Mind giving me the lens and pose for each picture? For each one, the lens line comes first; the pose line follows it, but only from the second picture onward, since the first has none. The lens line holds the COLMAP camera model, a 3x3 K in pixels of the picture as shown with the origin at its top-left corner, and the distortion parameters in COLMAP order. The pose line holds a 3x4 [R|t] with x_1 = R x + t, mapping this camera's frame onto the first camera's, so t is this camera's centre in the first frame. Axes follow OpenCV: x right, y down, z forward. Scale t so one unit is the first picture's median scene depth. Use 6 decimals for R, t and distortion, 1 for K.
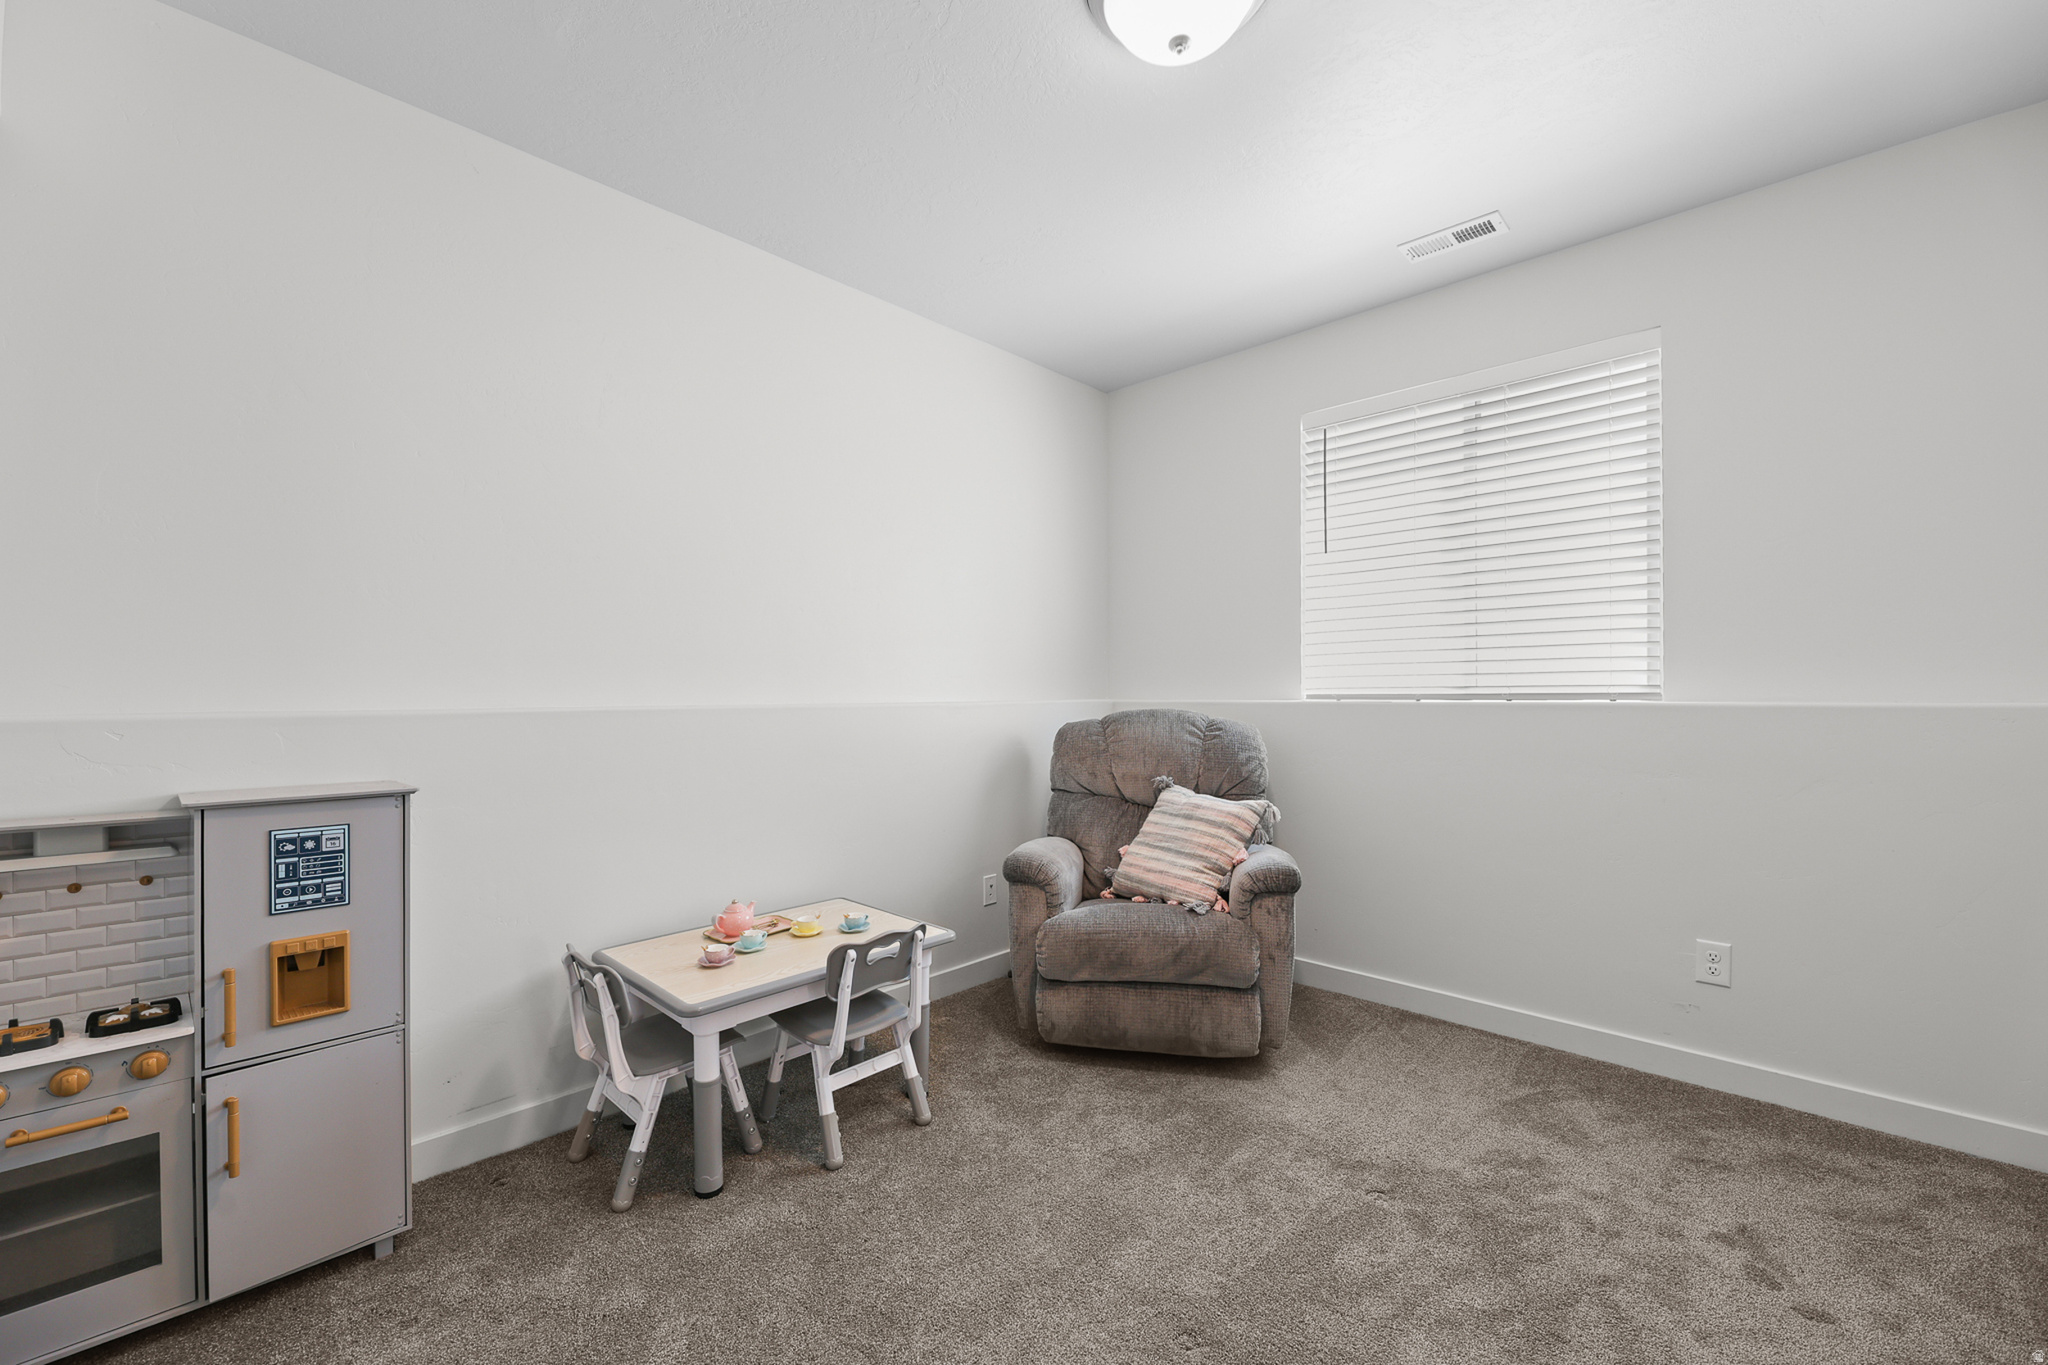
lens RADIAL K [[843.5, 0, 1021.7], [0, 843.5, 682.5], [0, 0, 1]] dist [-0.000954, -0.000521]
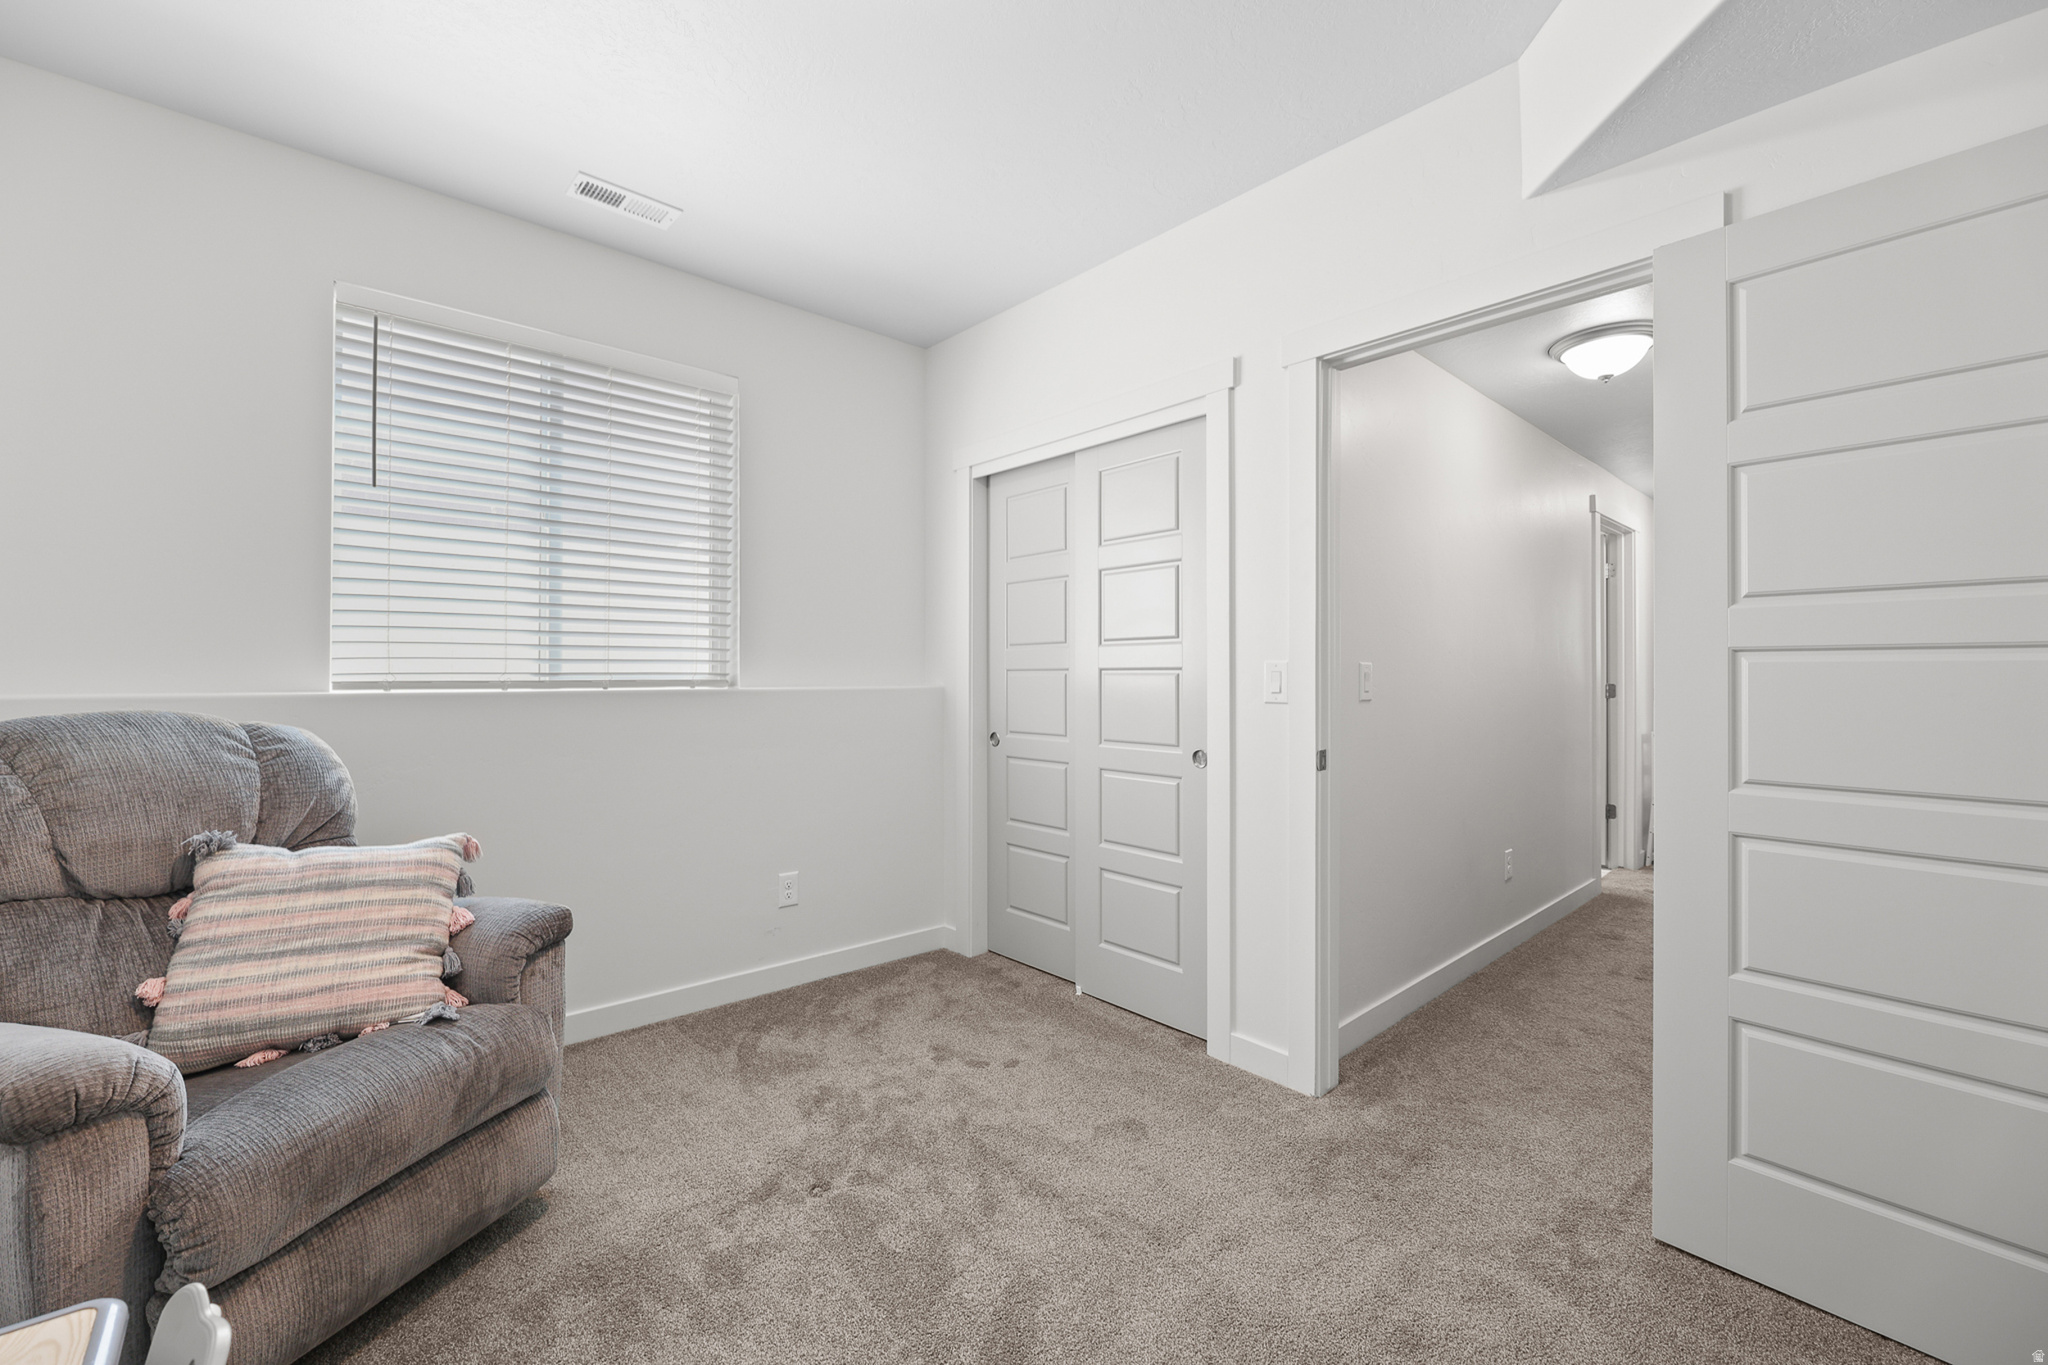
lens RADIAL K [[830.9, 0, 1022.6], [0, 830.9, 664.4], [0, 0, 1]] dist [-0.000614, -0.000240]
pose [[0.075403, 0.019200, 0.996968, -0.377626], [-0.013523, 0.999742, -0.018231, 0.005036], [-0.997061, -0.012107, 0.075644, 0.486665]]
